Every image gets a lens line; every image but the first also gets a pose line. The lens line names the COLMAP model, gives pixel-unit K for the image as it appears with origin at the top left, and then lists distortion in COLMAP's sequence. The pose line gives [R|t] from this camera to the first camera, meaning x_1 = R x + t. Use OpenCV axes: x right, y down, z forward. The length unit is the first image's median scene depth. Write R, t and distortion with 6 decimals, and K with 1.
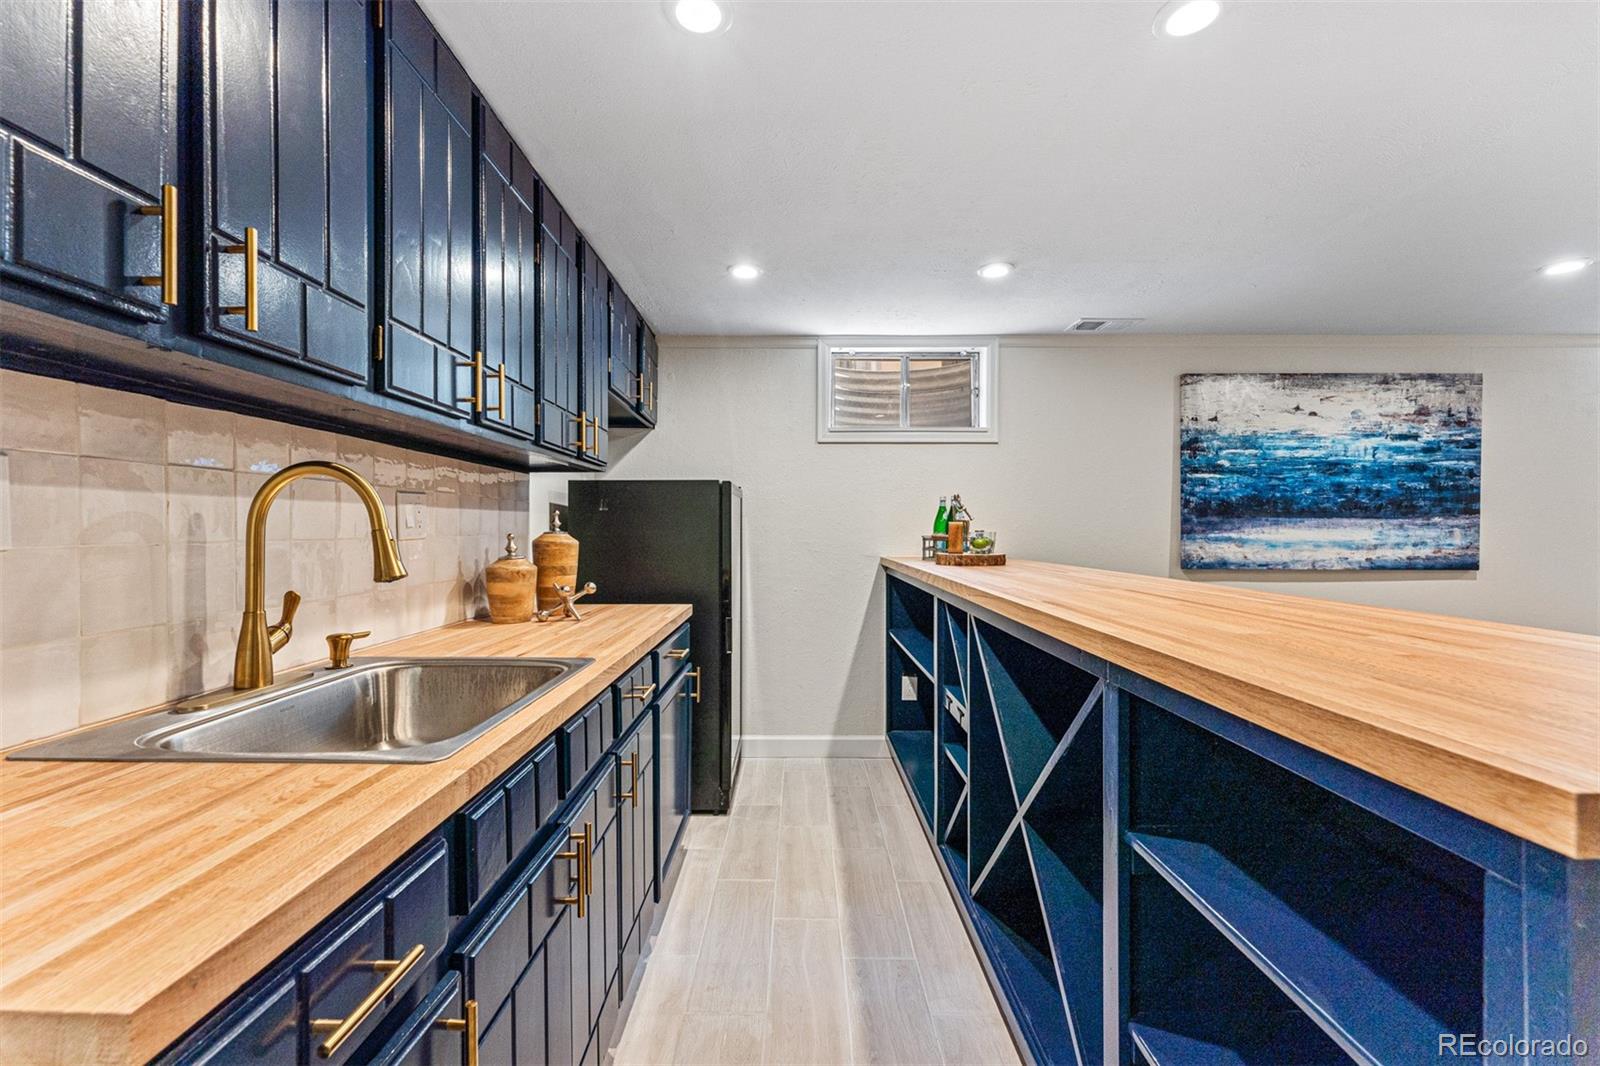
lens RADIAL K [[646.8, 0, 796.3], [0, 646.8, 527.6], [0, 0, 1]] dist [0.000482, -0.000037]
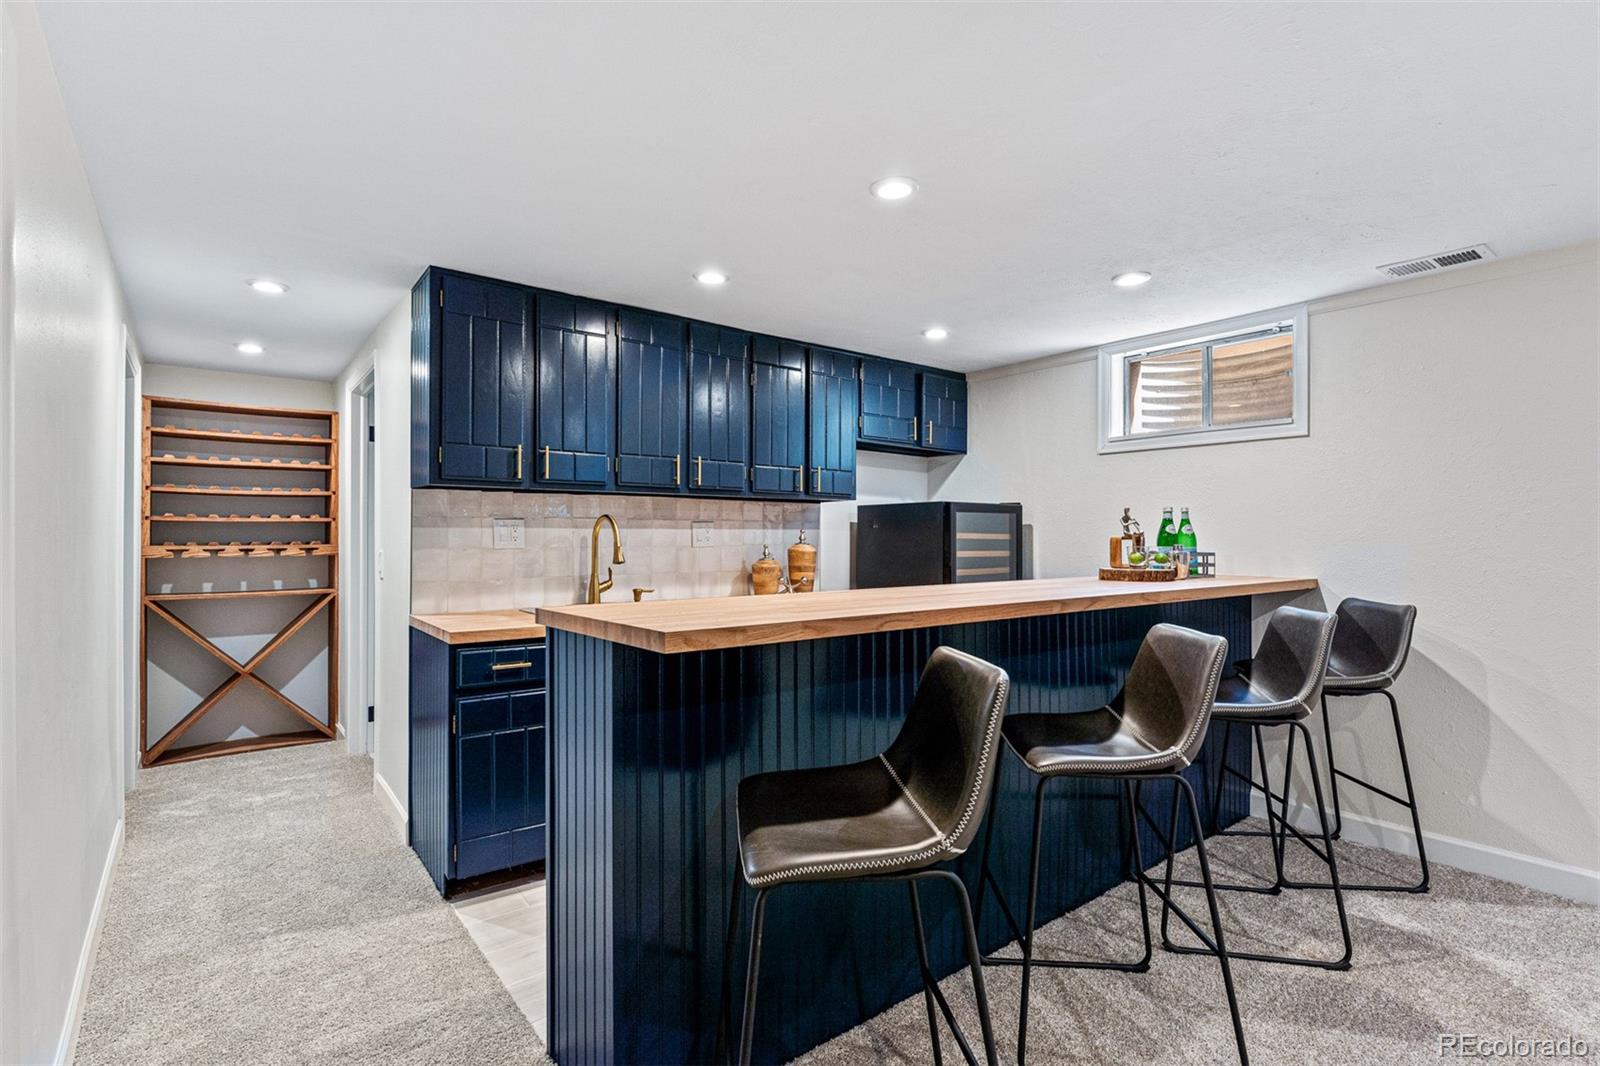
lens RADIAL K [[768.6, 0, 797.9], [0, 768.6, 536.4], [0, 0, 1]] dist [-0.000455, -0.000003]
pose [[0.628940, -0.000448, -0.777453, 0.982324], [-0.000348, 1.000000, -0.000858, -0.008079], [0.777453, 0.000810, 0.628940, -0.135302]]
